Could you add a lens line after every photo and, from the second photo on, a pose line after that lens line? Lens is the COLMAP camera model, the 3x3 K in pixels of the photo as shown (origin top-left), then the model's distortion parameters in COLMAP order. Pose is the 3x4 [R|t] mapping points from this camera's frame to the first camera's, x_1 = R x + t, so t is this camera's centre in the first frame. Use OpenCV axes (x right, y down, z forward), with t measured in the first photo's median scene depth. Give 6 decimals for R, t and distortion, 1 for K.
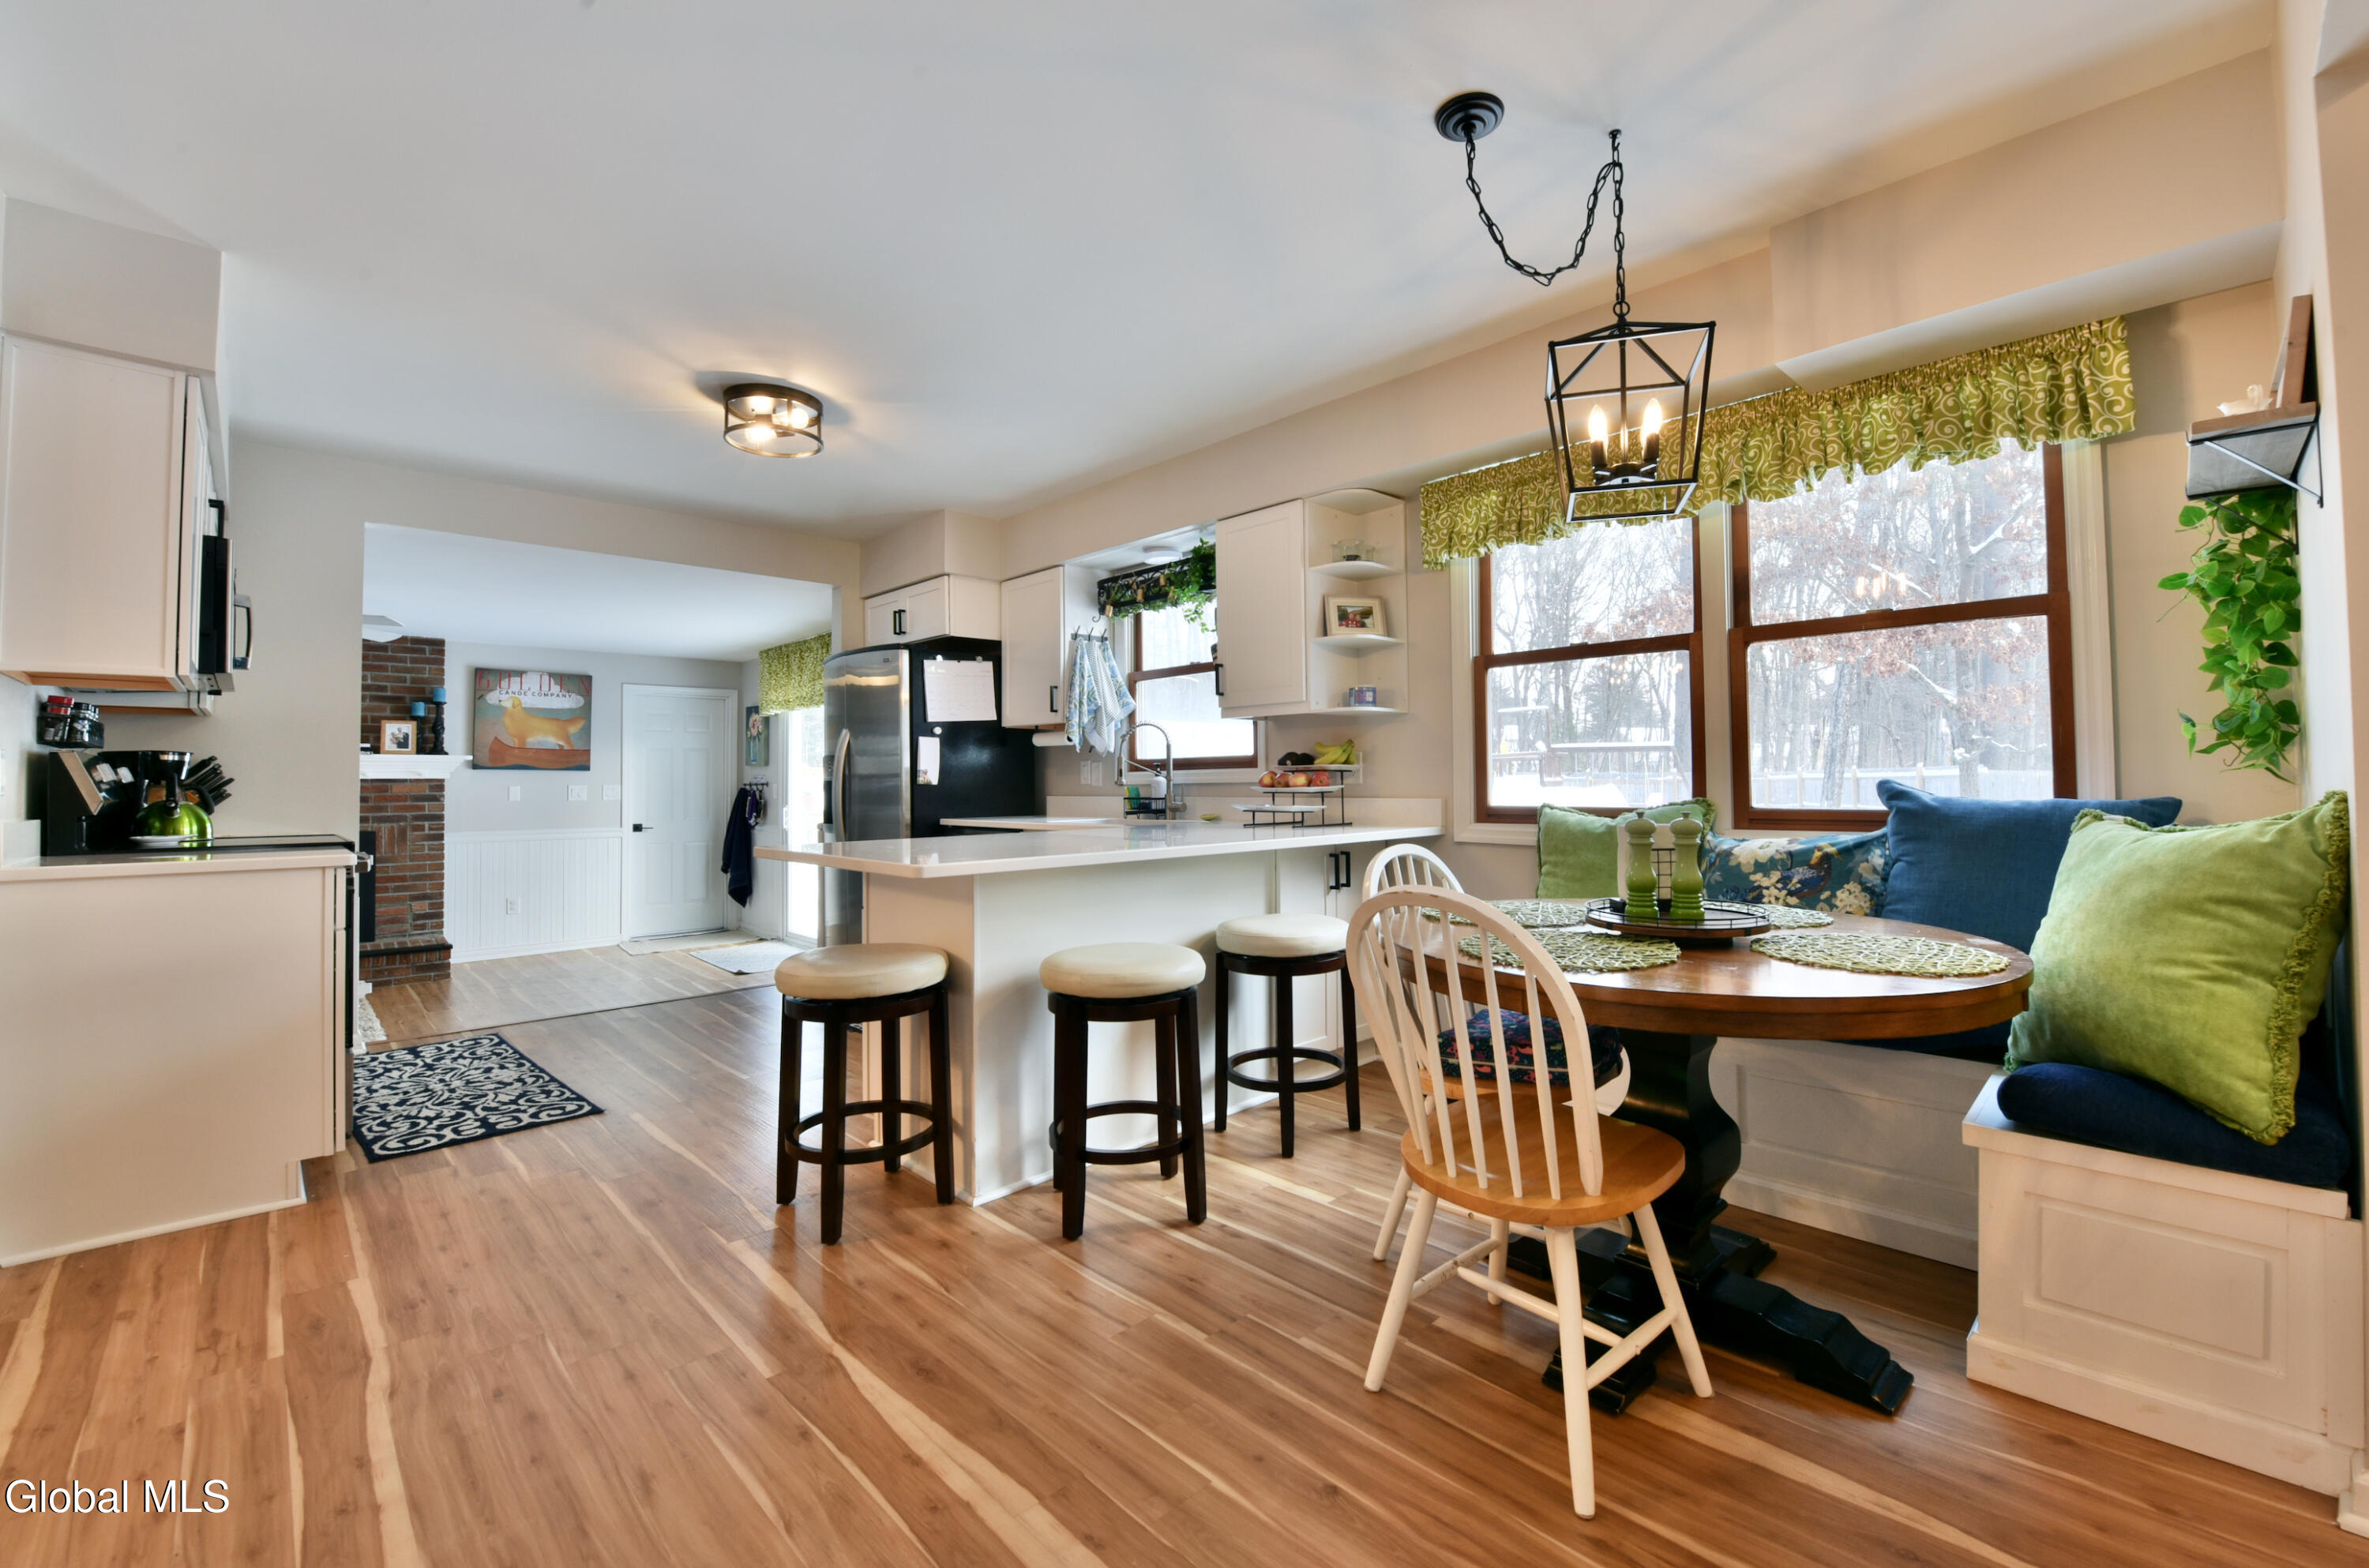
lens RADIAL K [[964.2, 0, 1198.9], [0, 964.2, 756.5], [0, 0, 1]] dist [-0.013199, -0.000383]
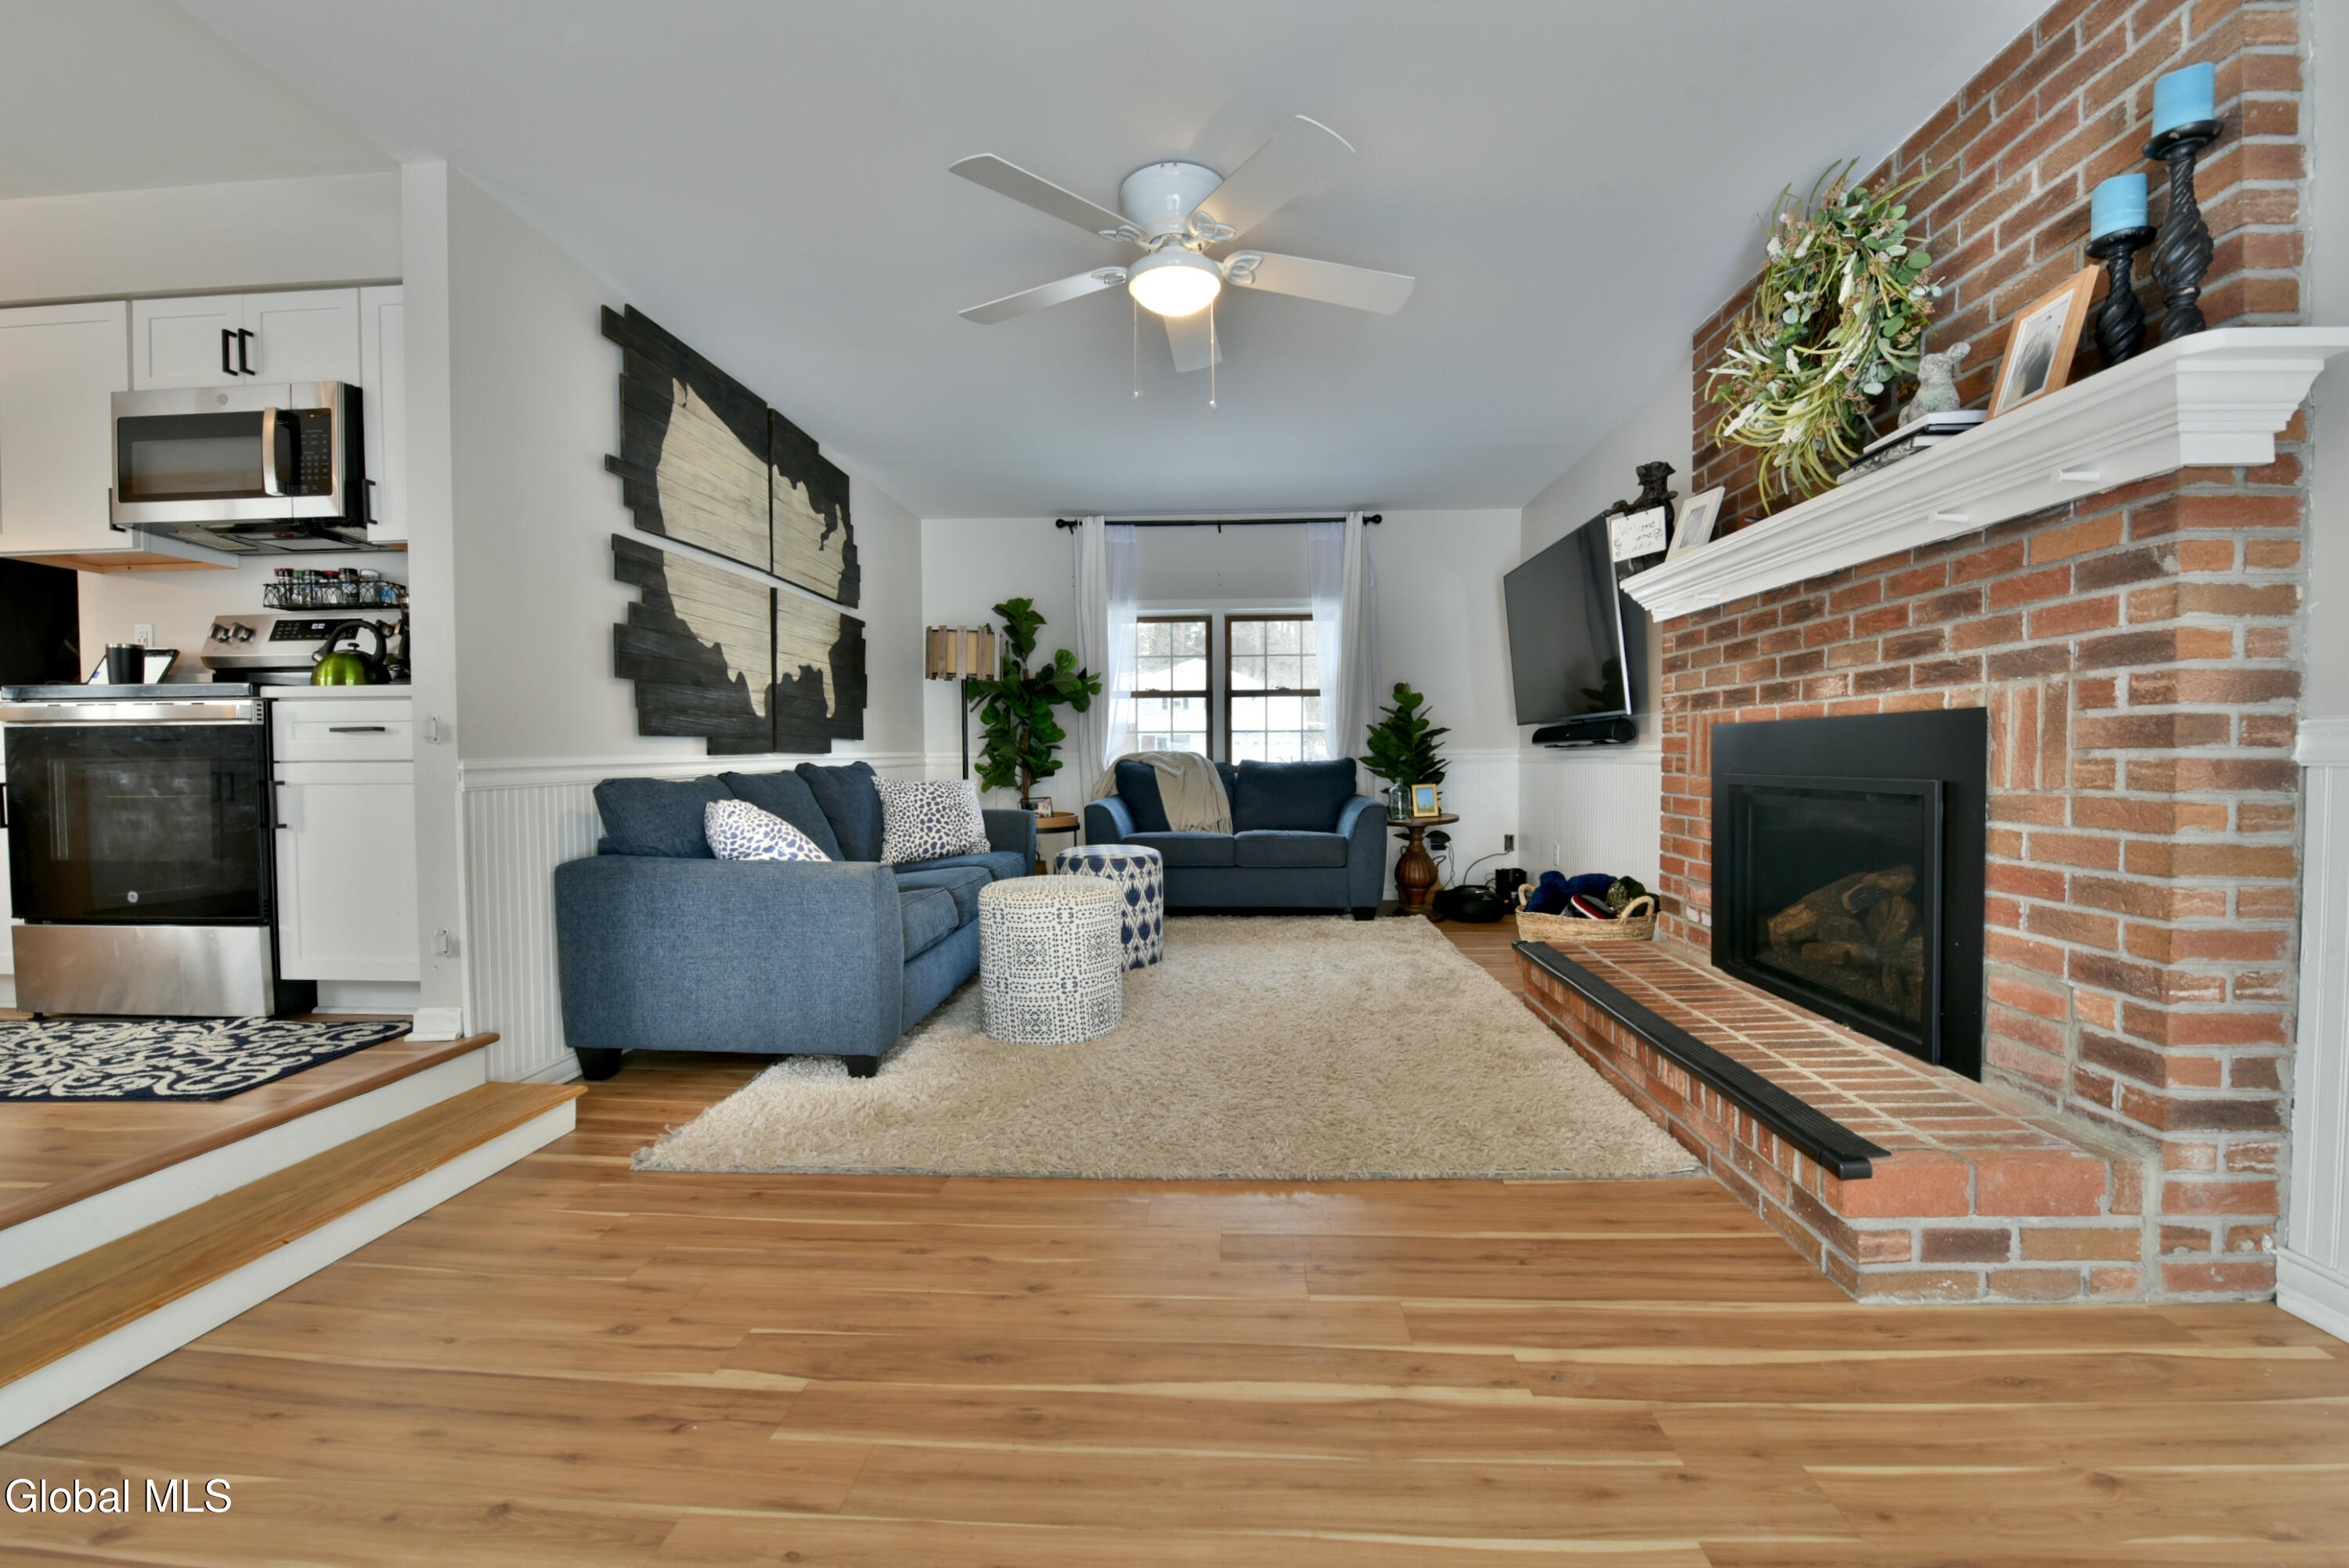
lens RADIAL K [[966.7, 0, 1185.7], [0, 966.7, 784.2], [0, 0, 1]] dist [-0.012683, -0.005022]
pose [[-0.733397, 0.034441, -0.678928, -0.468451], [0.033822, 0.999328, 0.014158, 0.085990], [0.678959, -0.012579, -0.734068, 1.008811]]
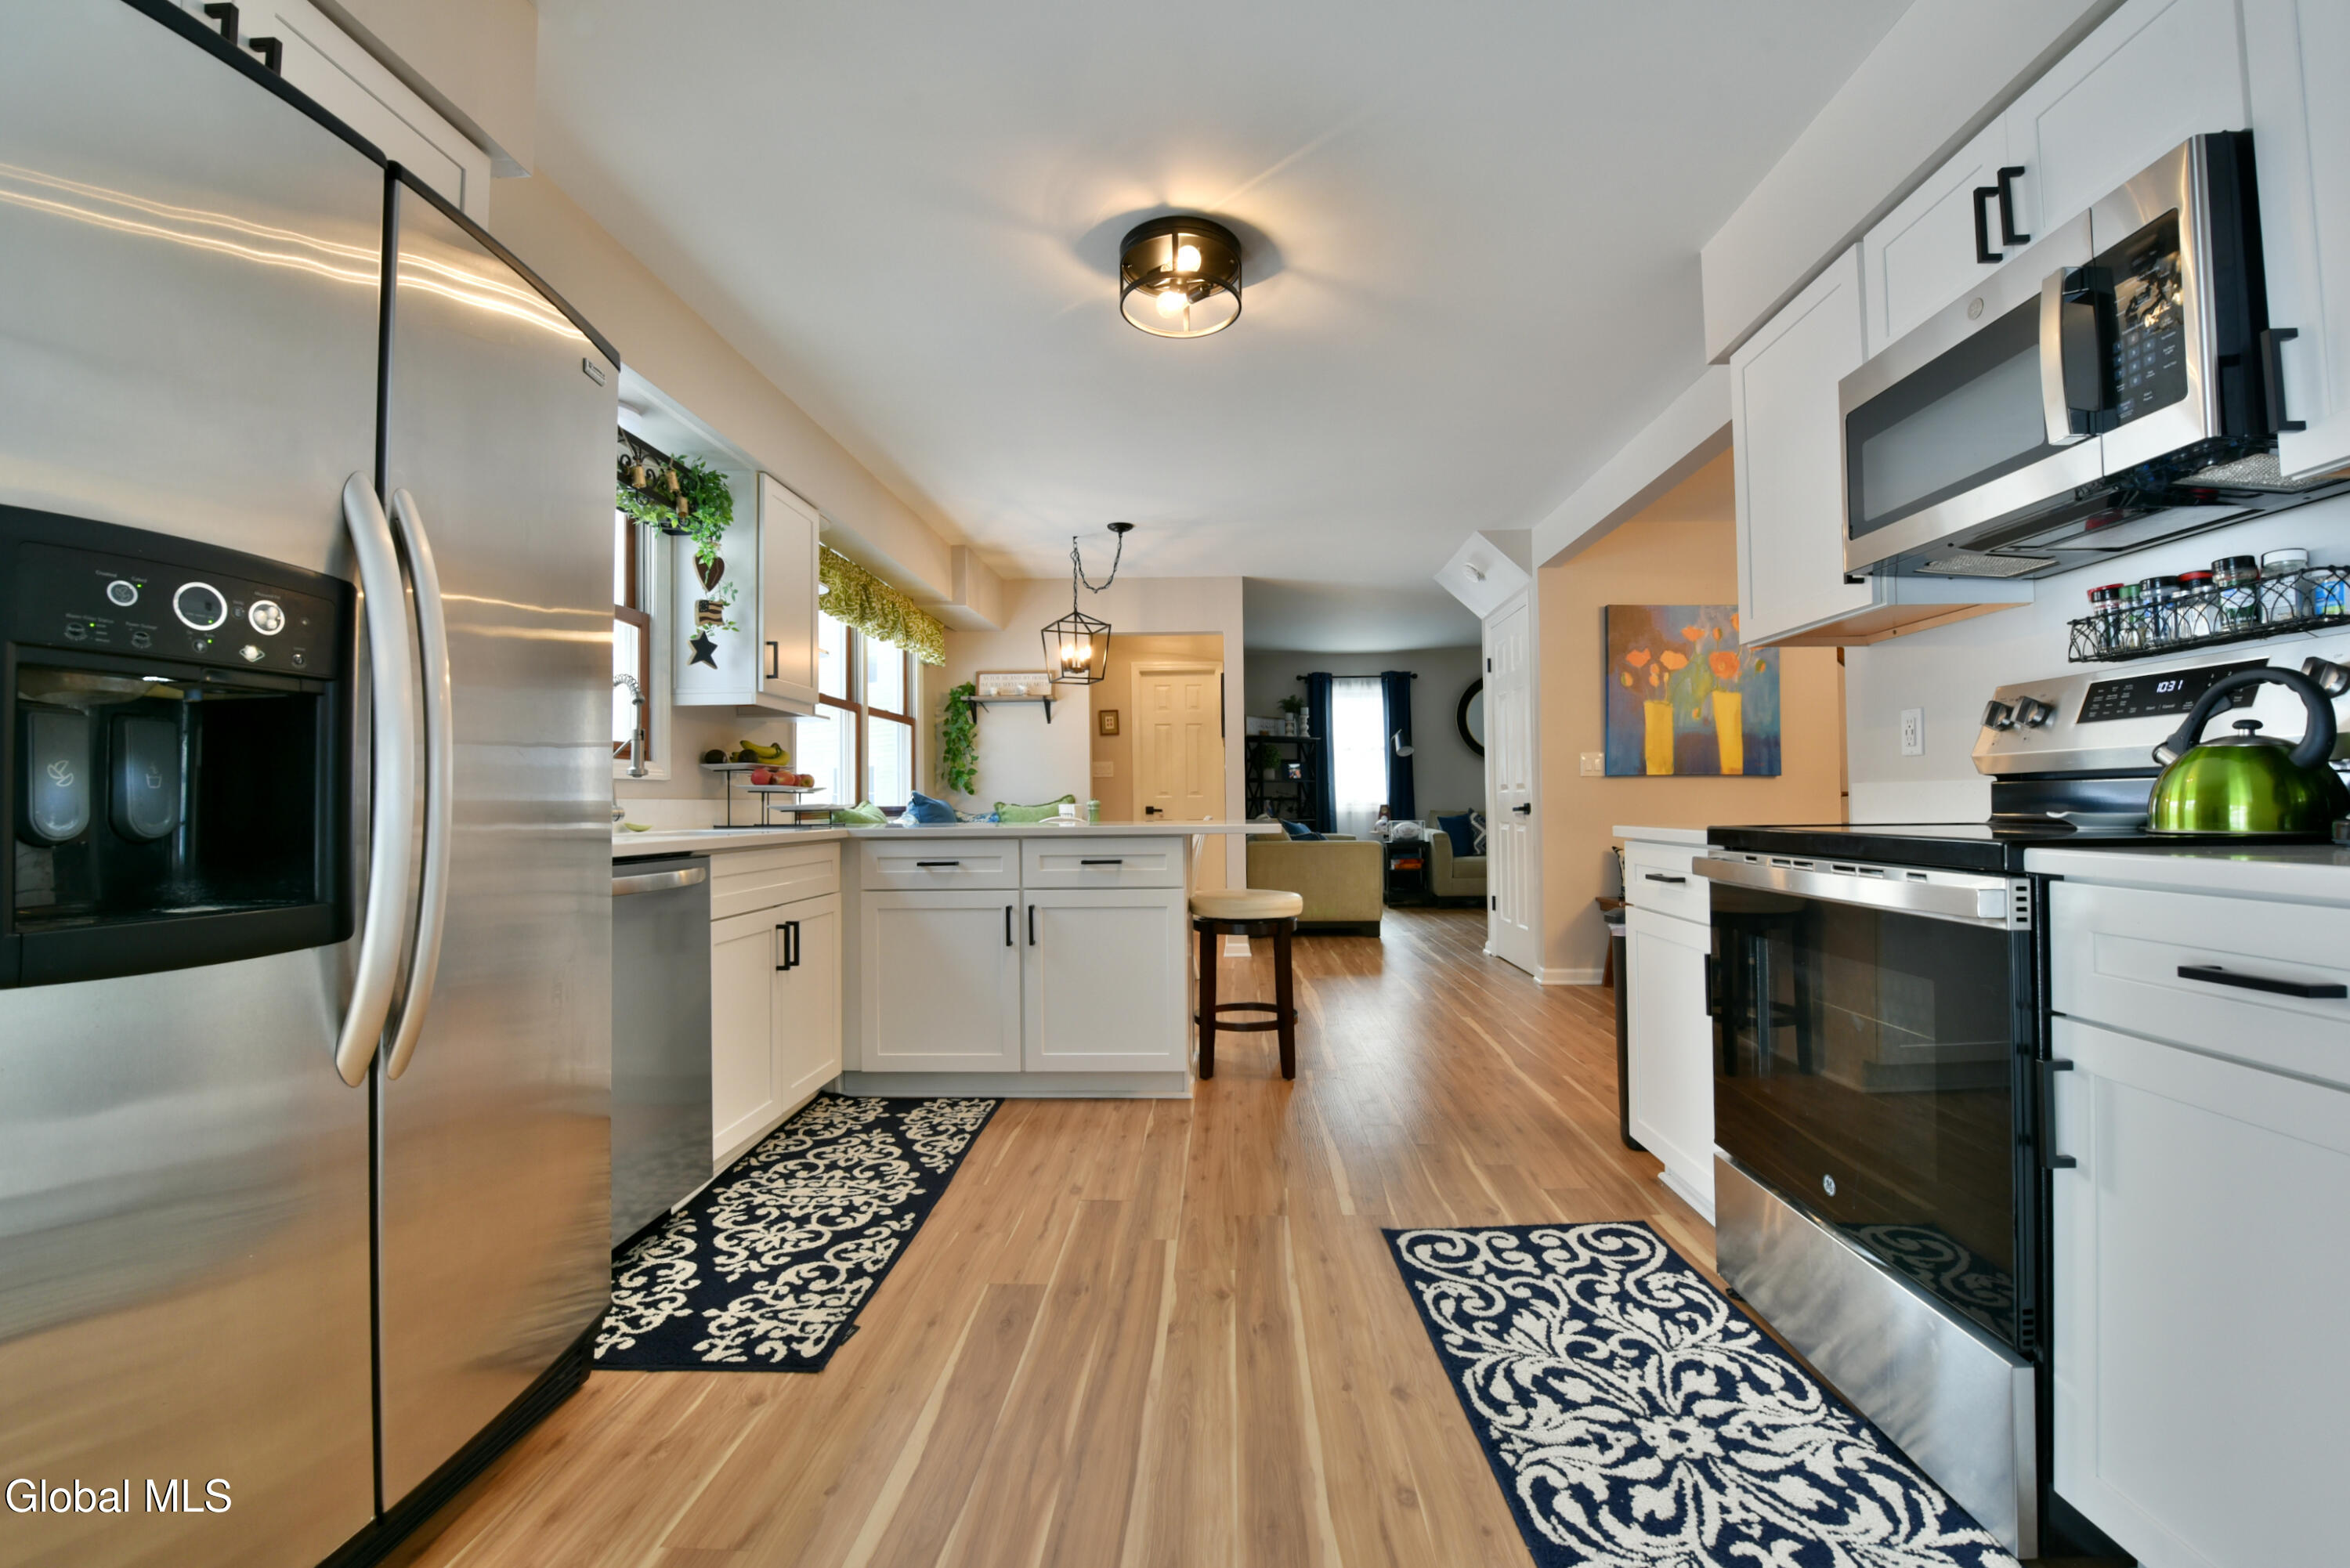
lens RADIAL K [[967.1, 0, 1186.2], [0, 967.1, 784.2], [0, 0, 1]] dist [-0.012683, -0.005022]
pose [[-0.683092, 0.034102, 0.729535, -0.479460], [-0.001259, 0.998853, -0.047870, 0.039258], [-0.730331, -0.033618, -0.682266, 0.730561]]
